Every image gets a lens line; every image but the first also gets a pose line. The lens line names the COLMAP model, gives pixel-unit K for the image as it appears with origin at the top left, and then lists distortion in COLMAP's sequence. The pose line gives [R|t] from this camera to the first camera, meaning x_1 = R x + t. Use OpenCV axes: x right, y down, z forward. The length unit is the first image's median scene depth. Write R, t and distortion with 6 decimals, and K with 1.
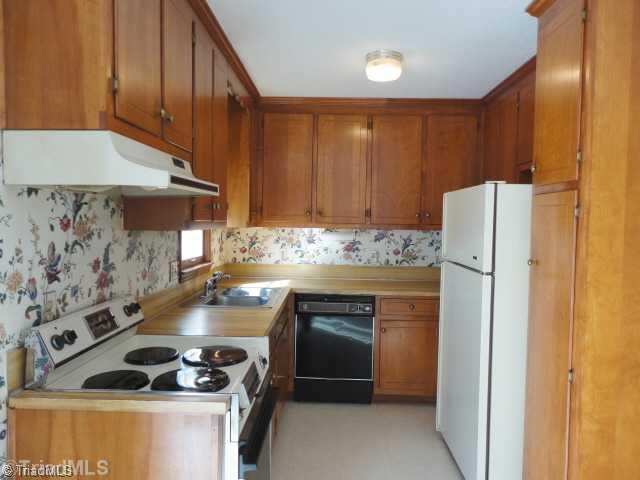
lens RADIAL K [[458.9, 0, 318.9], [0, 458.9, 242.9], [0, 0, 1]] dist [-0.012039, 0.009593]
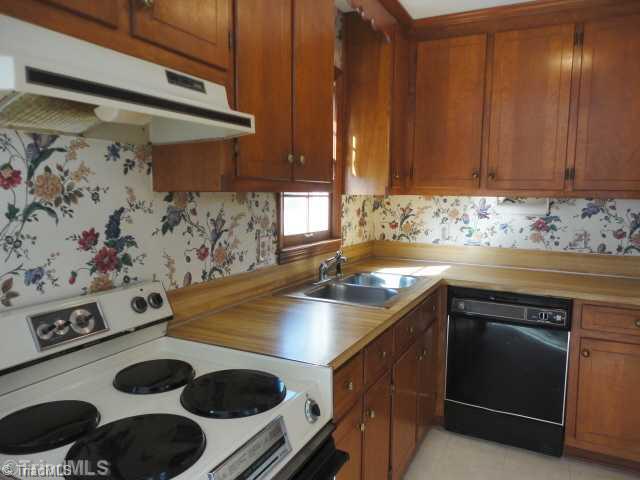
lens RADIAL K [[458.9, 0, 318.9], [0, 458.9, 238.3], [0, 0, 1]] dist [-0.012039, 0.009593]
pose [[0.903567, 0.037903, -0.426767, 0.090756], [-0.018859, 0.998632, 0.048766, 0.004178], [0.428032, -0.036015, 0.903046, 0.336363]]
